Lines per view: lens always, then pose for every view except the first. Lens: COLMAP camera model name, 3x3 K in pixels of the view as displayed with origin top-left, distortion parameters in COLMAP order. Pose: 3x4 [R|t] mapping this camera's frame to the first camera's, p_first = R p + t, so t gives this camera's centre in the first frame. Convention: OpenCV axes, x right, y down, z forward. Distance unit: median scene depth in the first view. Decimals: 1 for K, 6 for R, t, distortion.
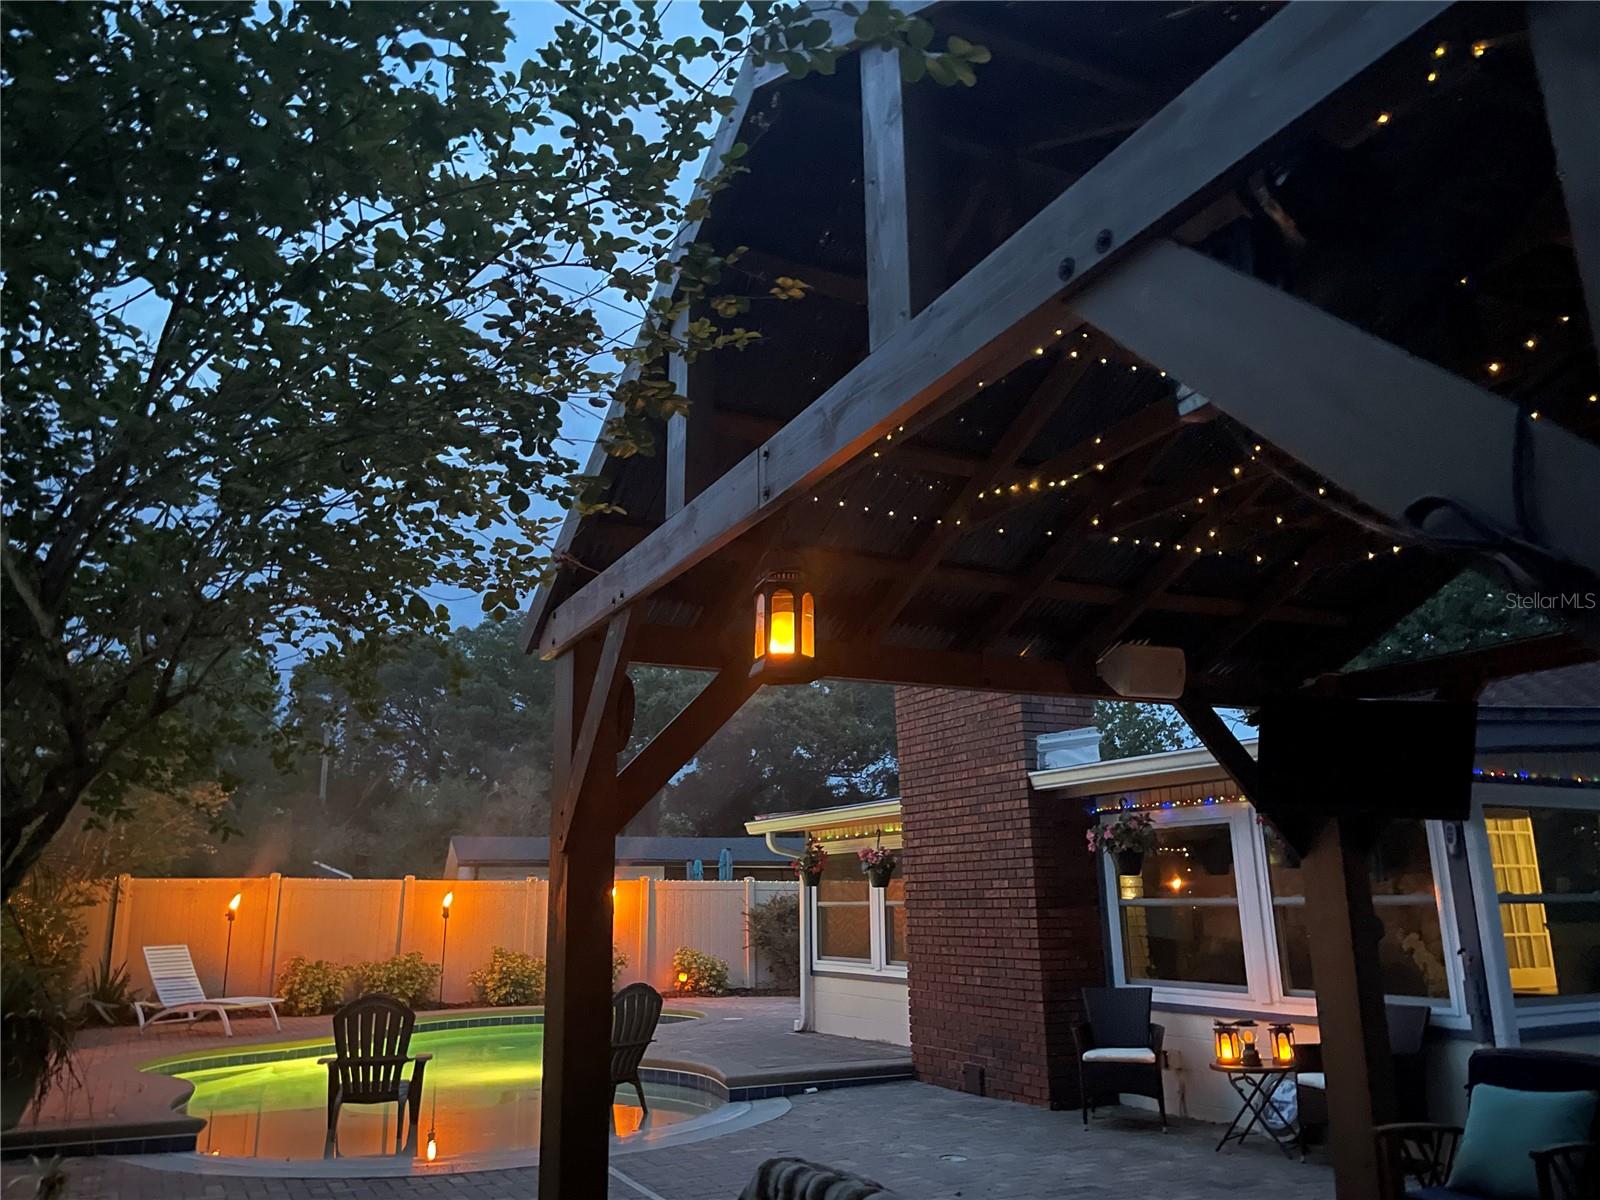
lens RADIAL K [[1213.3, 0, 796.8], [0, 1213.3, 591.9], [0, 0, 1]] dist [0.095291, -0.134176]
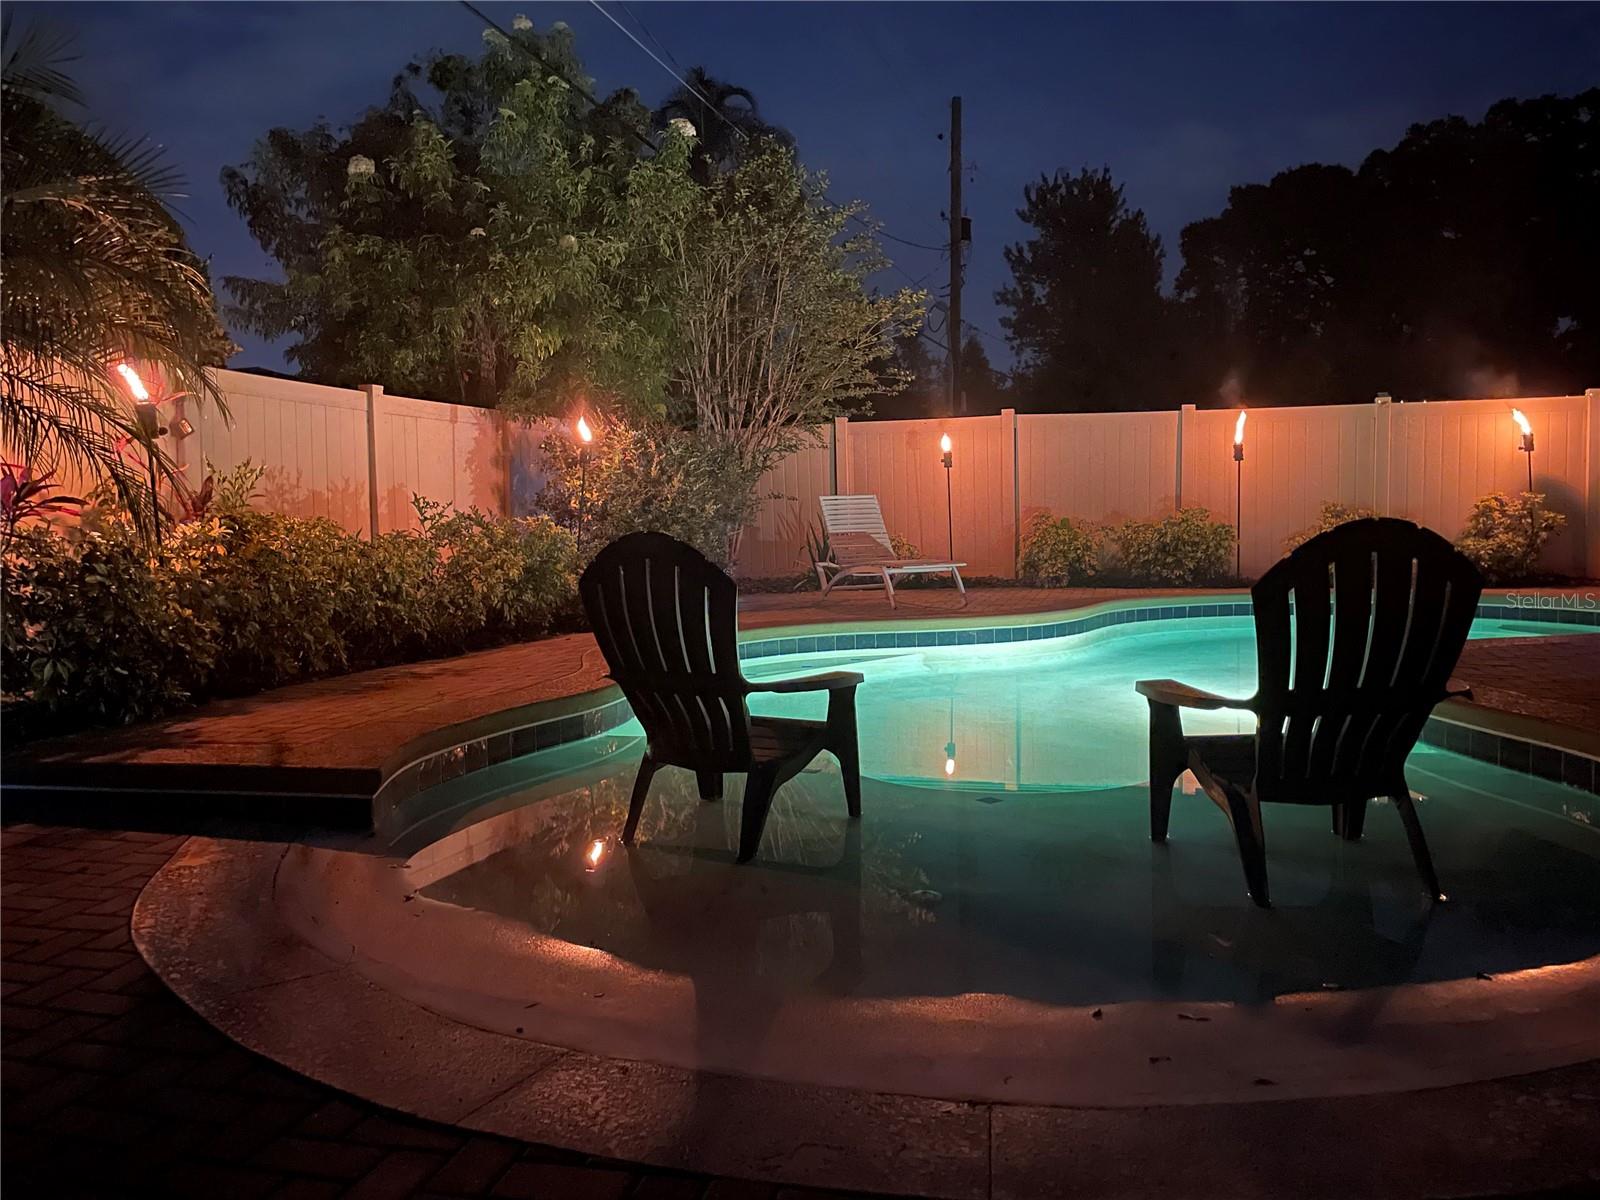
lens RADIAL K [[1213.3, 0, 796.8], [0, 1213.3, 591.9], [0, 0, 1]] dist [0.095291, -0.134176]
pose [[0.746246, 0.040542, -0.664434, -0.023072], [0.177620, 0.949828, 0.257447, 0.165259], [0.641535, -0.310135, 0.701604, 0.489582]]
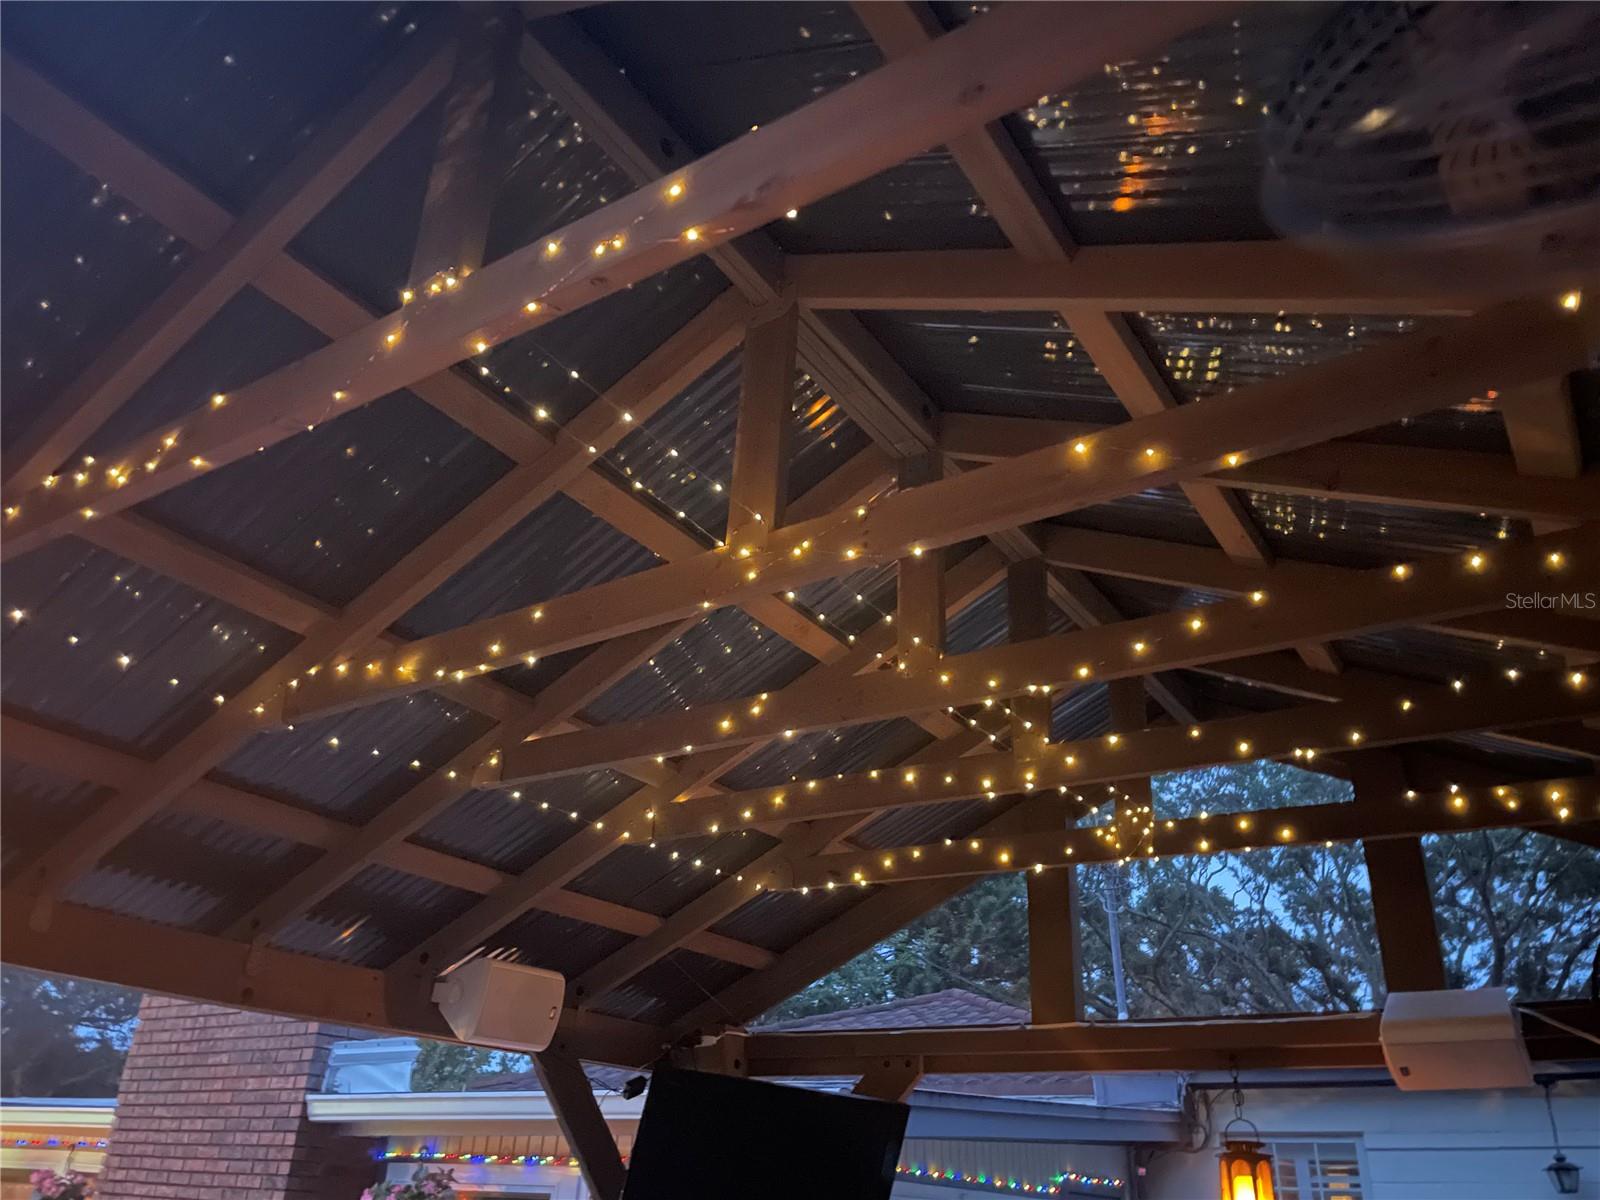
lens RADIAL K [[1213.3, 0, 796.8], [0, 1213.3, 591.9], [0, 0, 1]] dist [0.095291, -0.134176]
pose [[0.859148, 0.277125, 0.430193, 0.029301], [-0.179722, 0.950523, -0.253388, -0.003007], [-0.479129, 0.140383, 0.866446, 0.127688]]
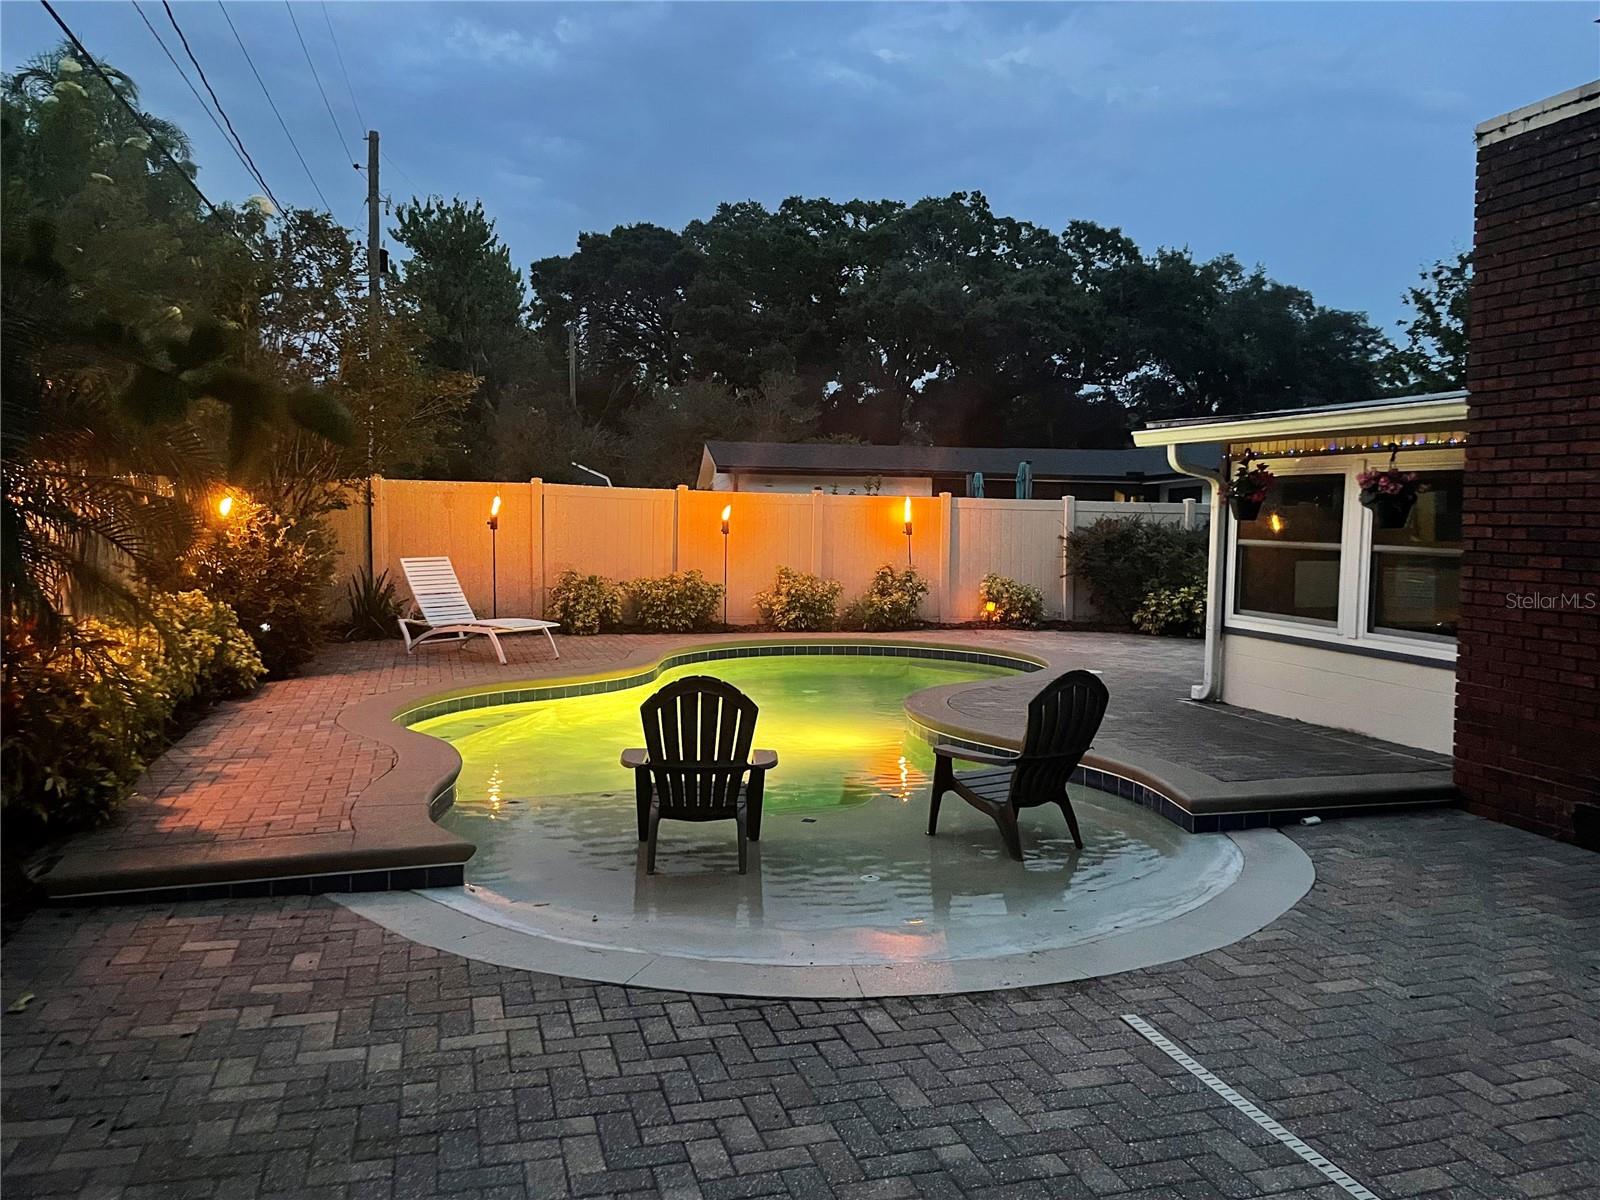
lens RADIAL K [[1213.3, 0, 796.8], [0, 1213.3, 591.9], [0, 0, 1]] dist [0.095291, -0.134176]
pose [[0.983428, 0.038508, -0.177162, -0.116733], [0.018877, 0.950121, 0.311309, 0.054073], [0.180313, -0.309495, 0.933649, 0.273402]]
